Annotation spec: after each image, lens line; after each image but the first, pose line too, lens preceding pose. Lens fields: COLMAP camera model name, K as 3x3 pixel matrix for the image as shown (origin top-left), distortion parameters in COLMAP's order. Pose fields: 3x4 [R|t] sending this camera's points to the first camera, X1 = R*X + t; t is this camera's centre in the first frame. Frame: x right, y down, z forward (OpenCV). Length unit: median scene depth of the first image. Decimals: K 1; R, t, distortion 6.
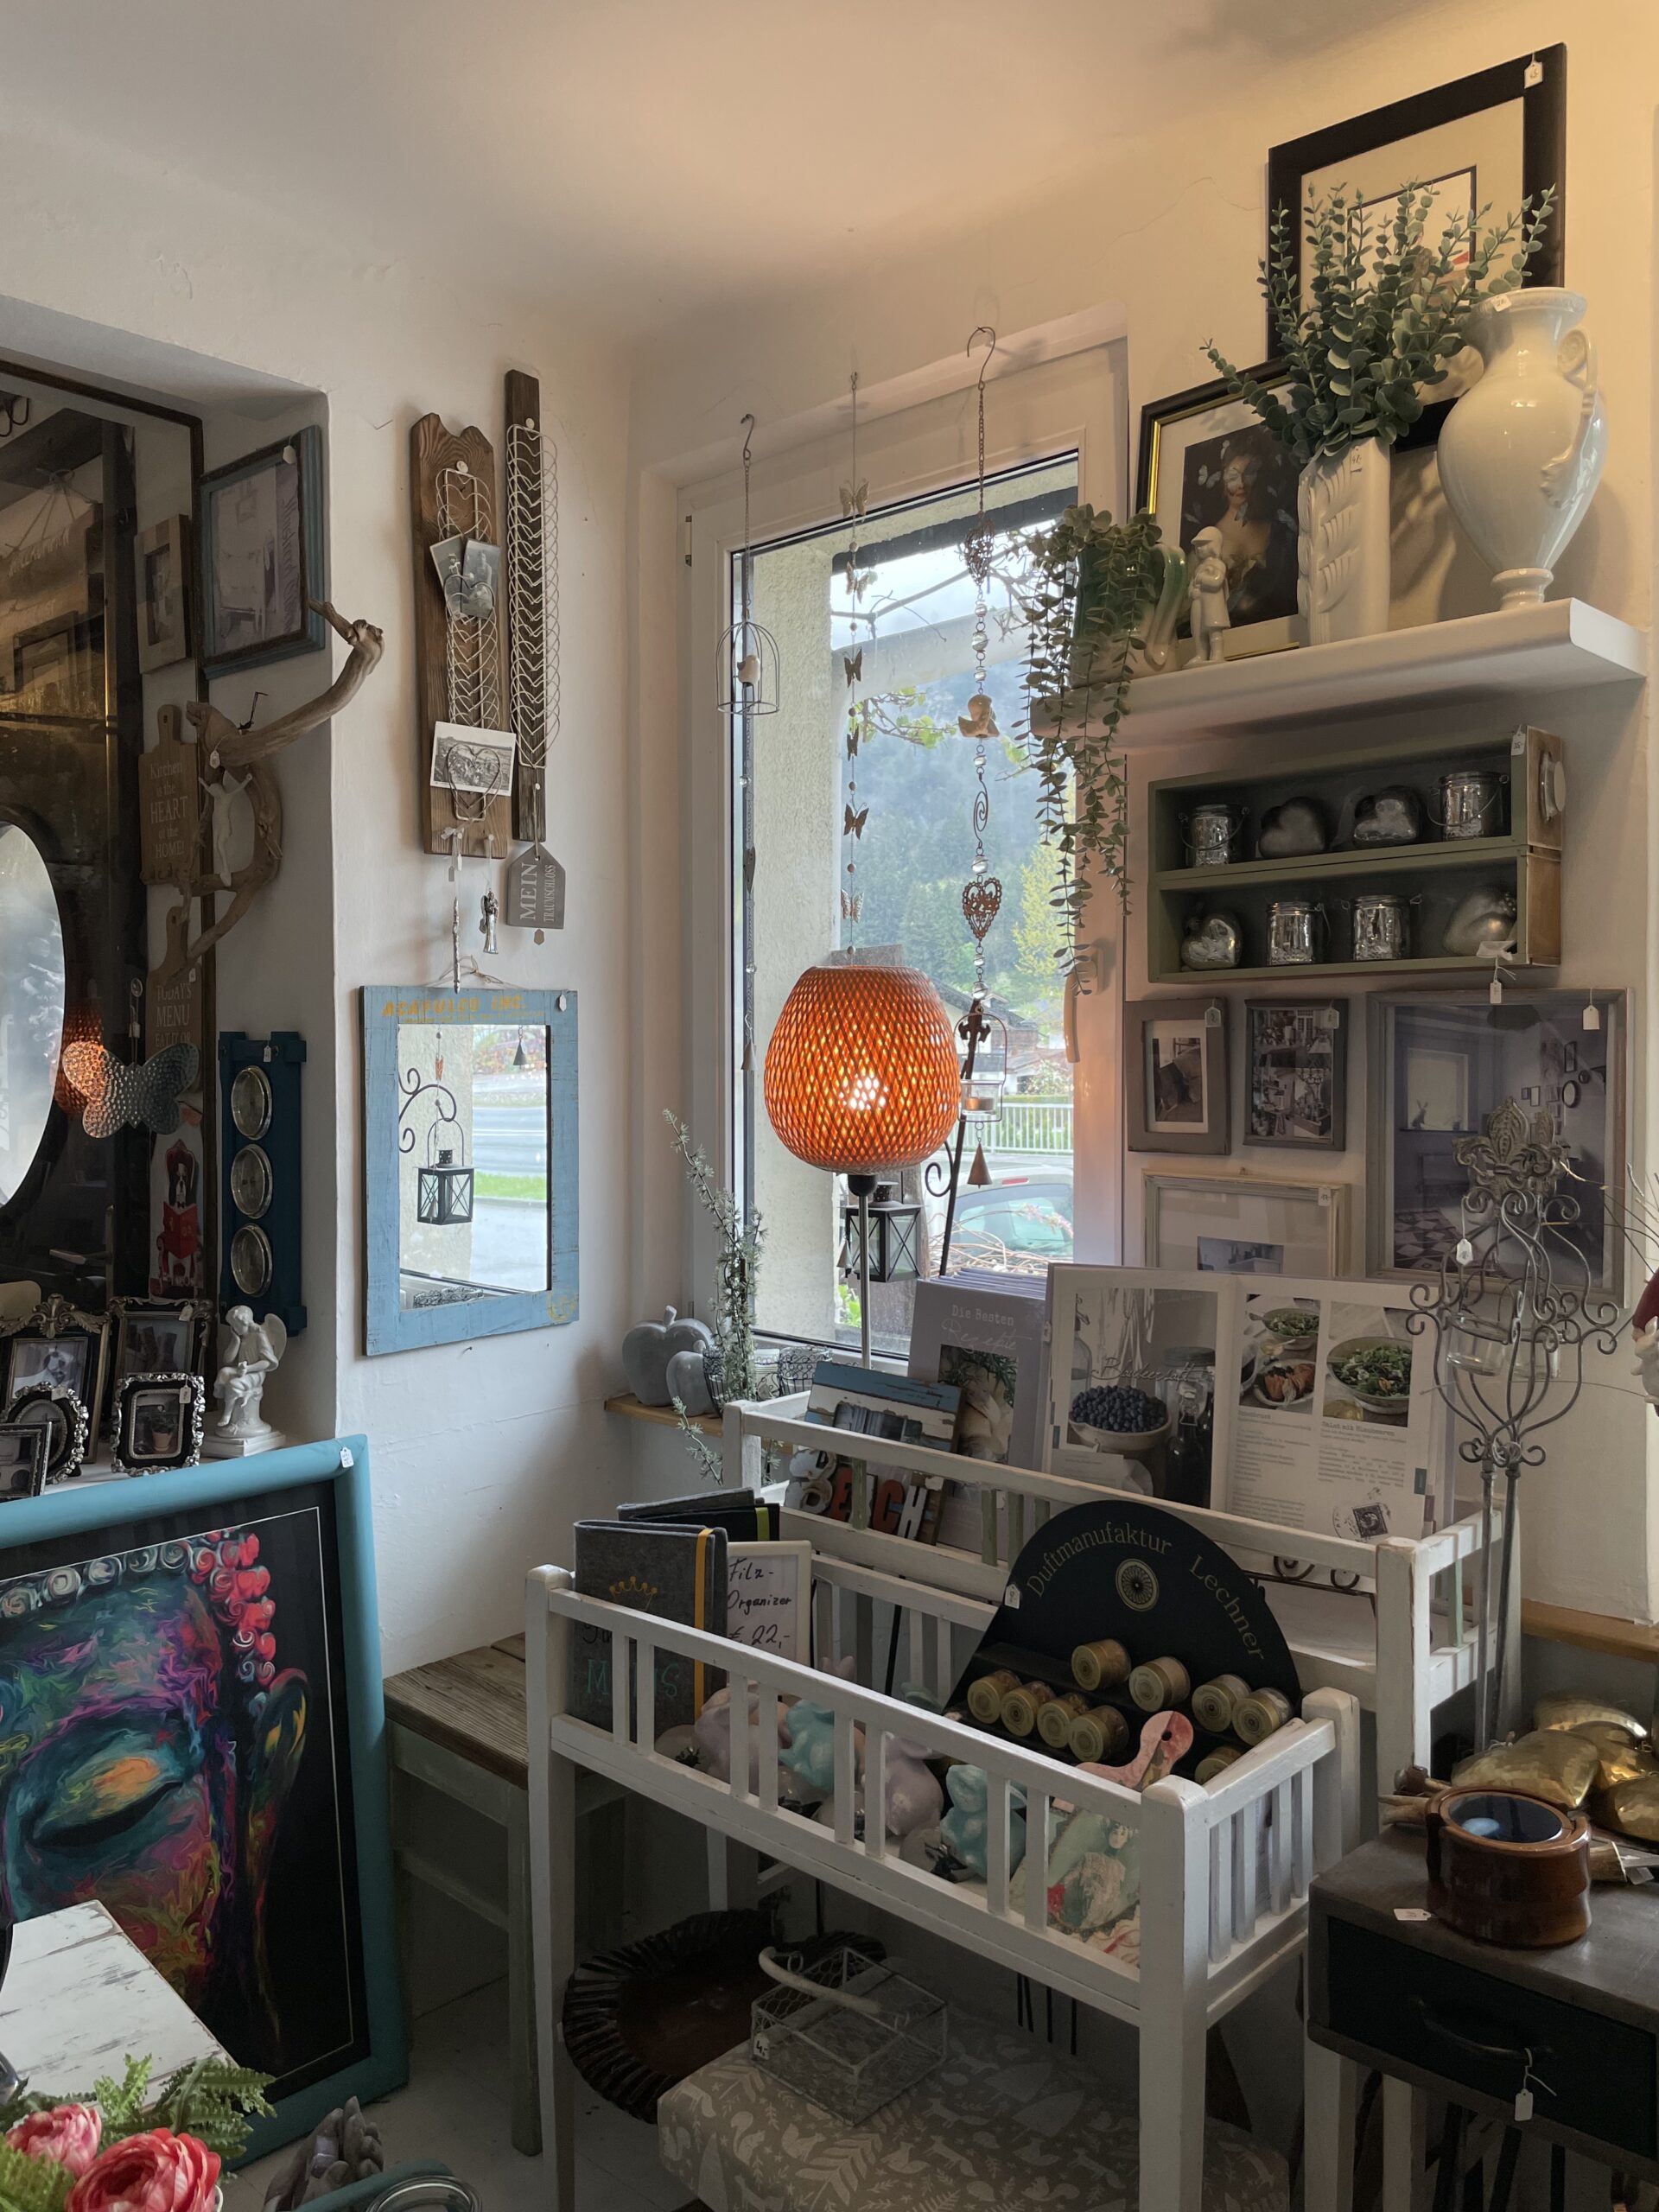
lens RADIAL K [[1660.6, 0, 841.3], [0, 1660.6, 1066.5], [0, 0, 1]] dist [0.088363, -0.126987]
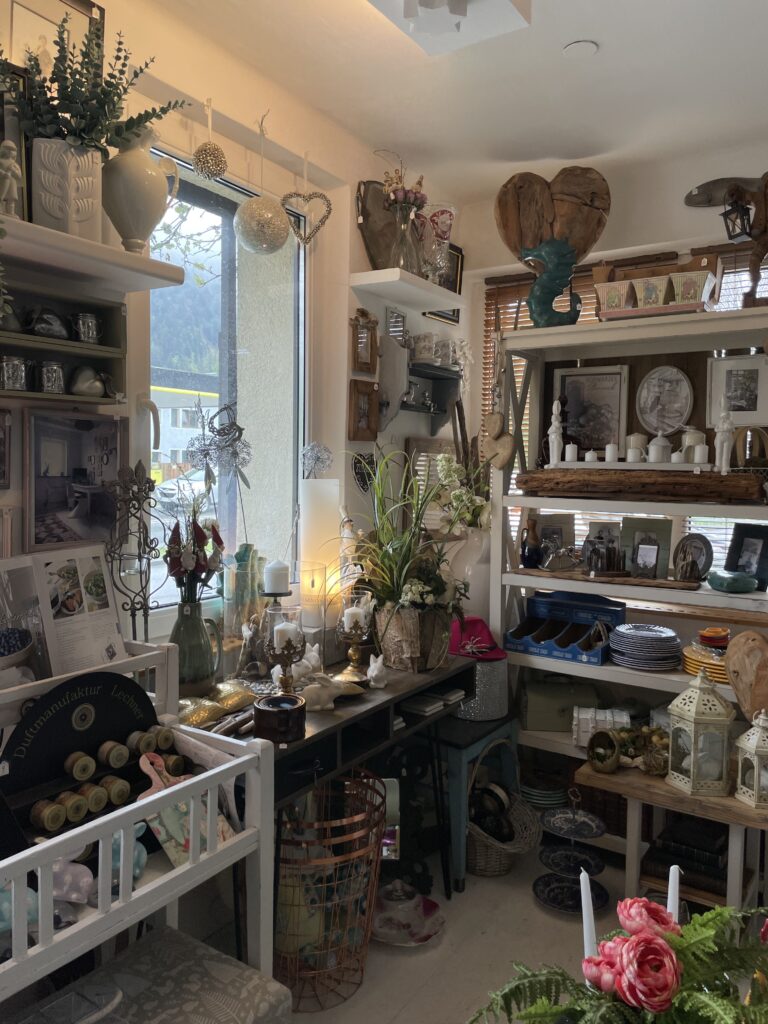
lens RADIAL K [[768.7, 0, 389.5], [0, 768.7, 493.7], [0, 0, 1]] dist [0.088363, -0.126987]
pose [[-0.194179, -0.035356, 0.980329, -0.706609], [0.001131, 0.999342, 0.036266, 0.025504], [-0.980965, 0.008151, -0.194011, 0.792947]]
